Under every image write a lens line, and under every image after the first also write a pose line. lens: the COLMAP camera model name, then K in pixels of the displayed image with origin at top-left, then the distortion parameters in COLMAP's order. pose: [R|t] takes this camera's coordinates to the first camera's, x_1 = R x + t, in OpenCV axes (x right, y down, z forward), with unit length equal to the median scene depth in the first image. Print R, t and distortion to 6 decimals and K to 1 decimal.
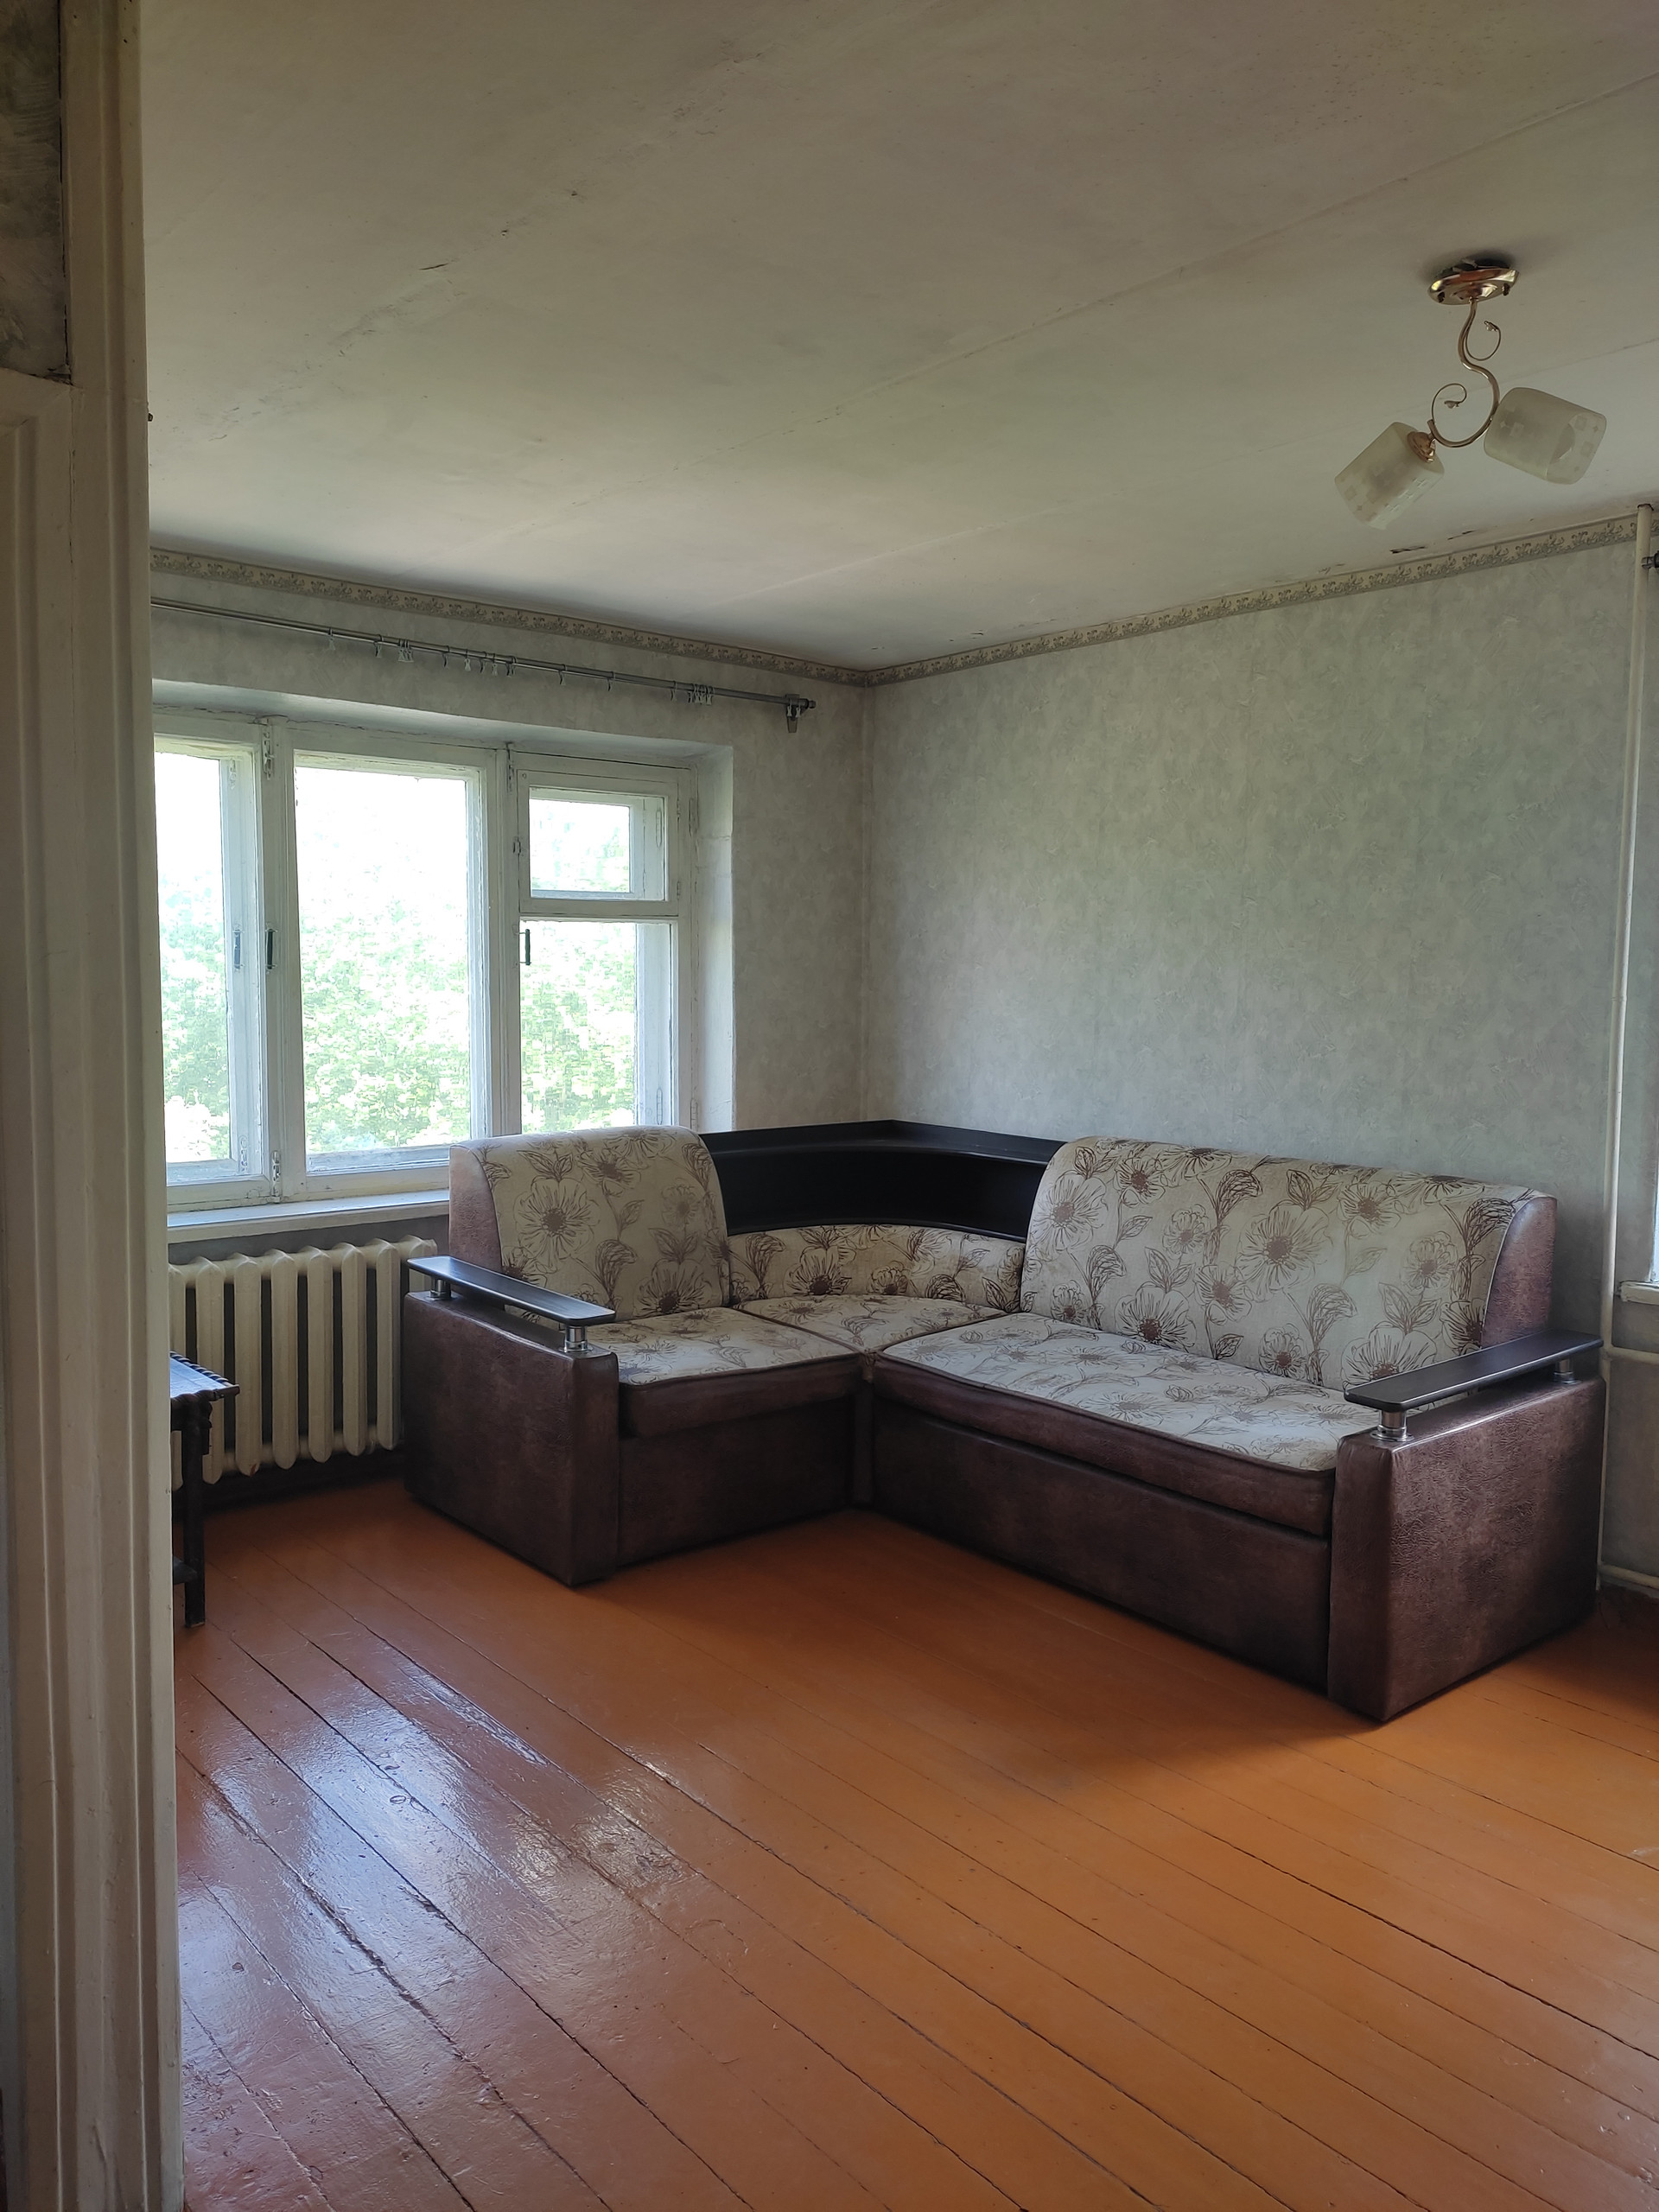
lens RADIAL K [[1676.6, 0, 855.5], [0, 1676.6, 1099.3], [0, 0, 1]] dist [0.099019, -0.102126]
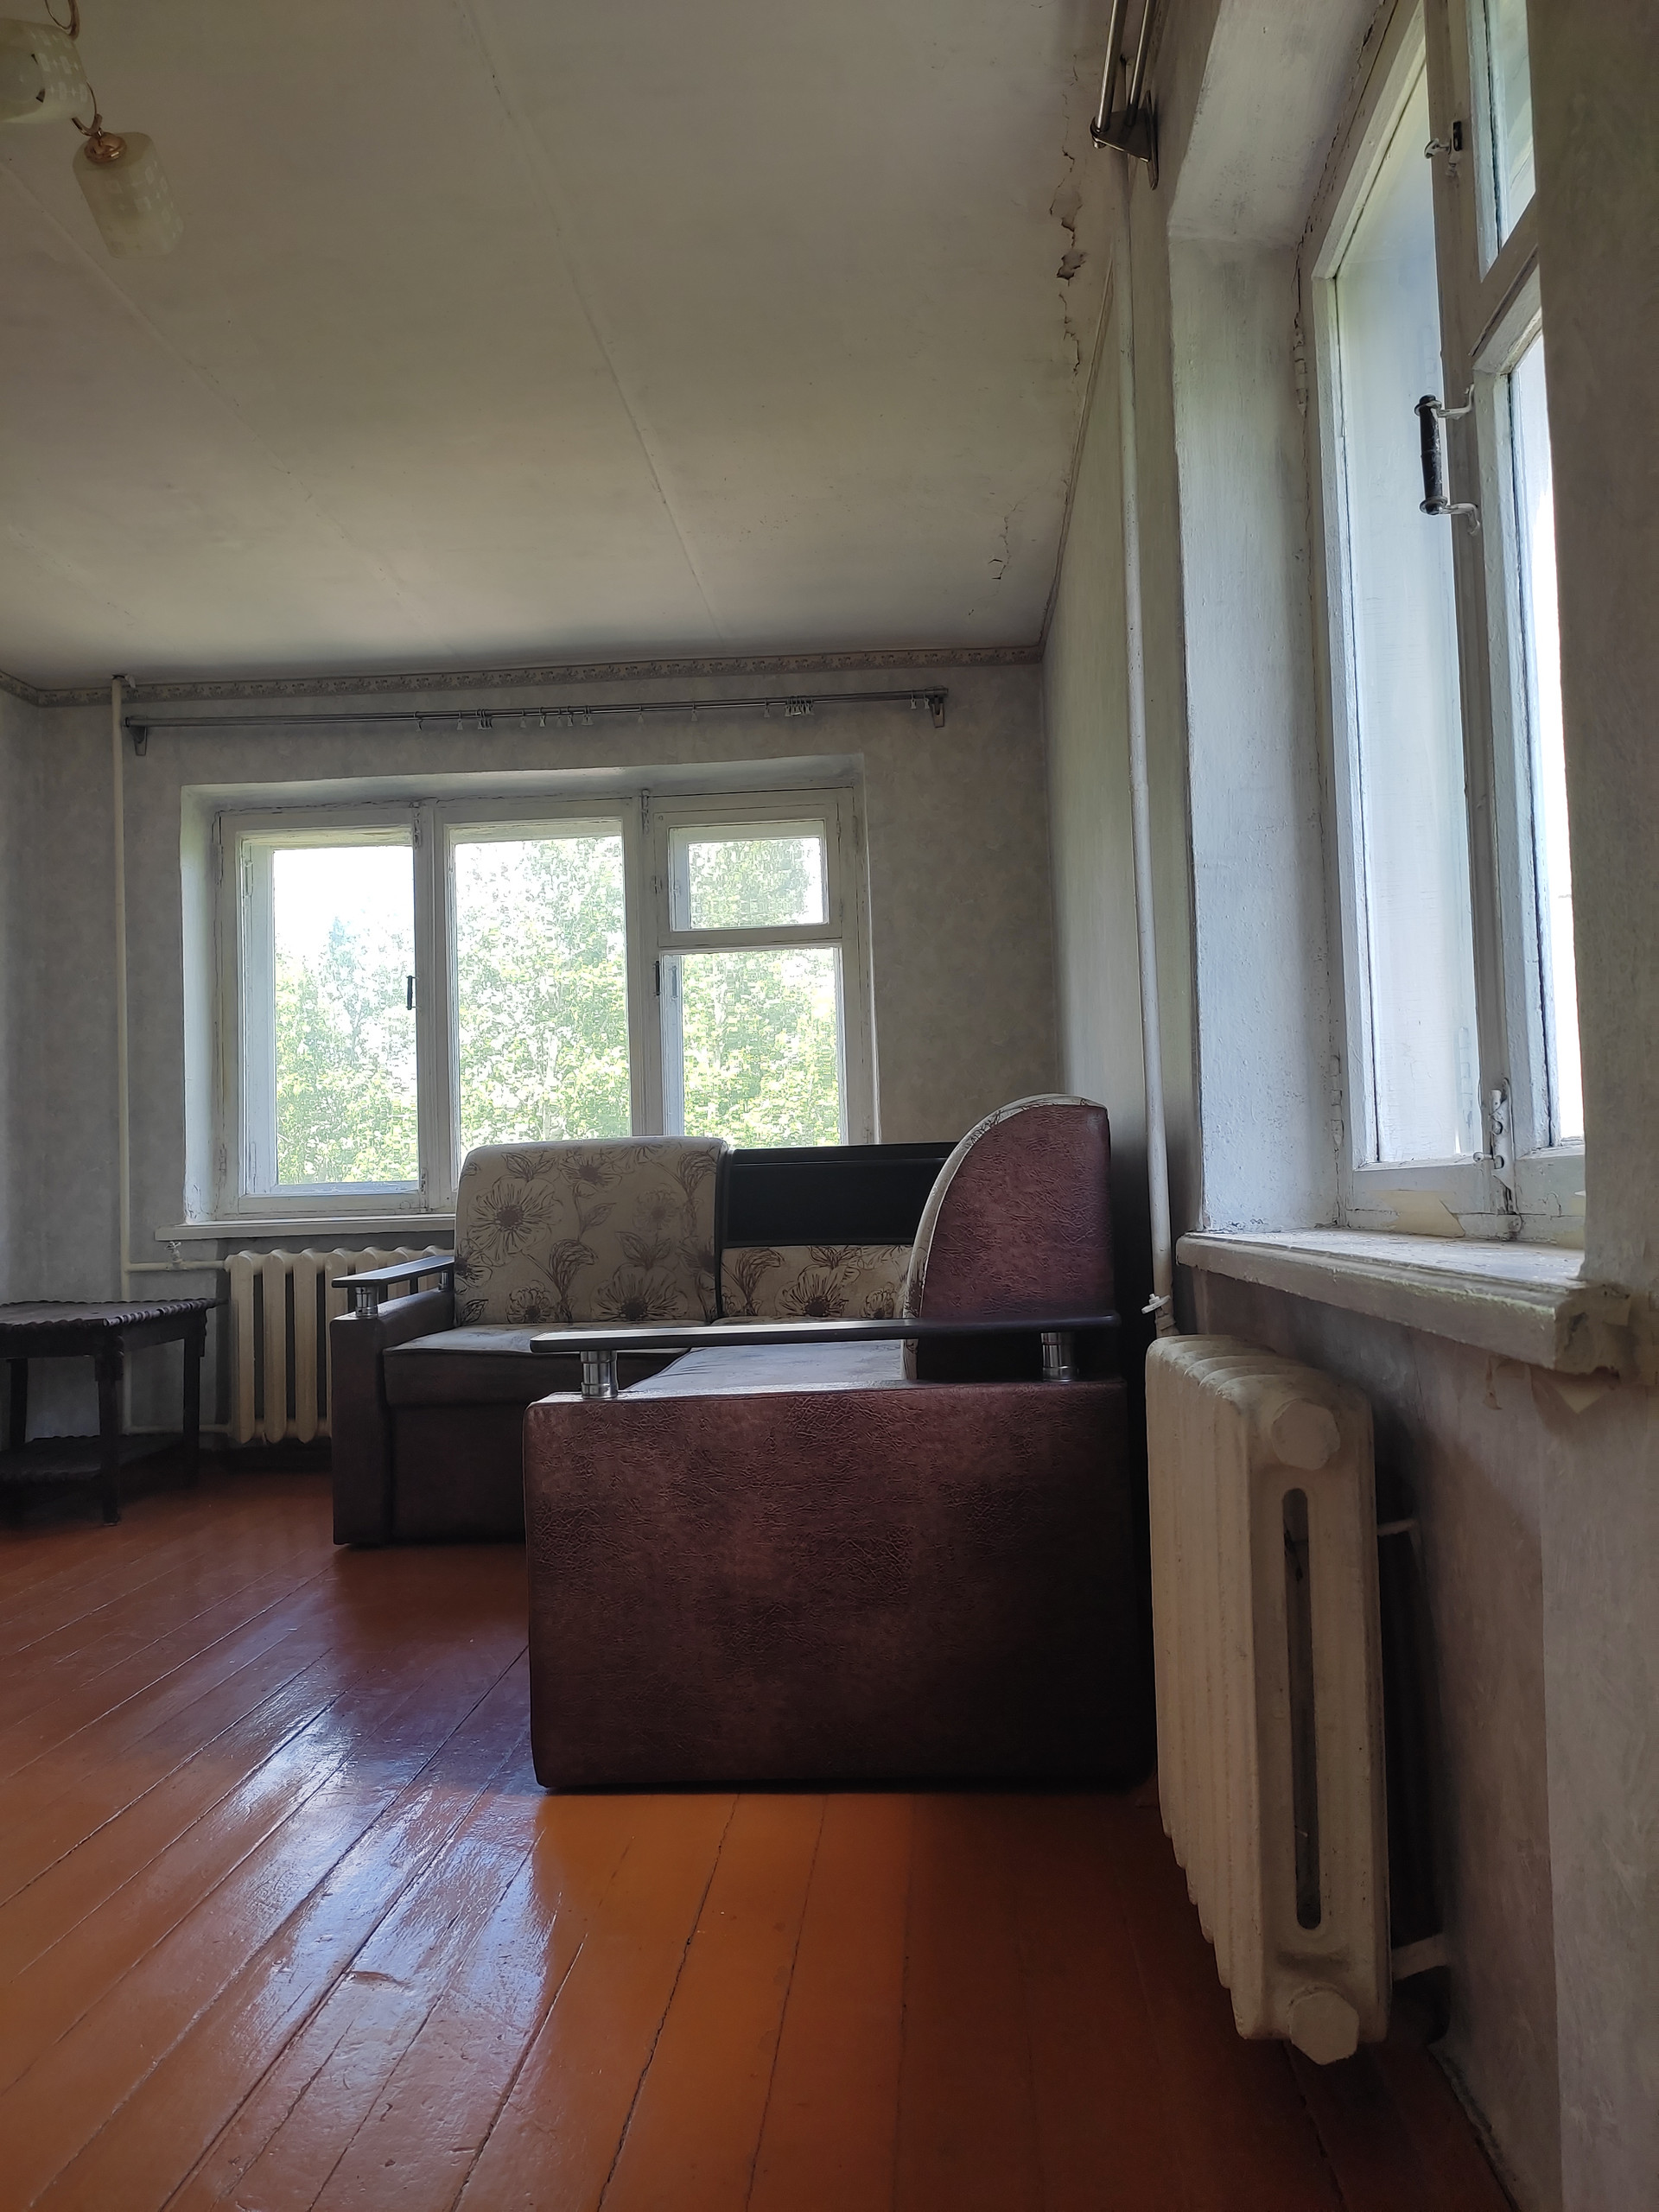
lens RADIAL K [[1676.6, 0, 855.5], [0, 1676.6, 1099.3], [0, 0, 1]] dist [0.099019, -0.102126]
pose [[0.704876, -0.068840, -0.705982, 0.652574], [-0.019094, 0.993078, -0.115898, 0.107391], [0.709073, 0.095174, 0.698682, 0.389238]]
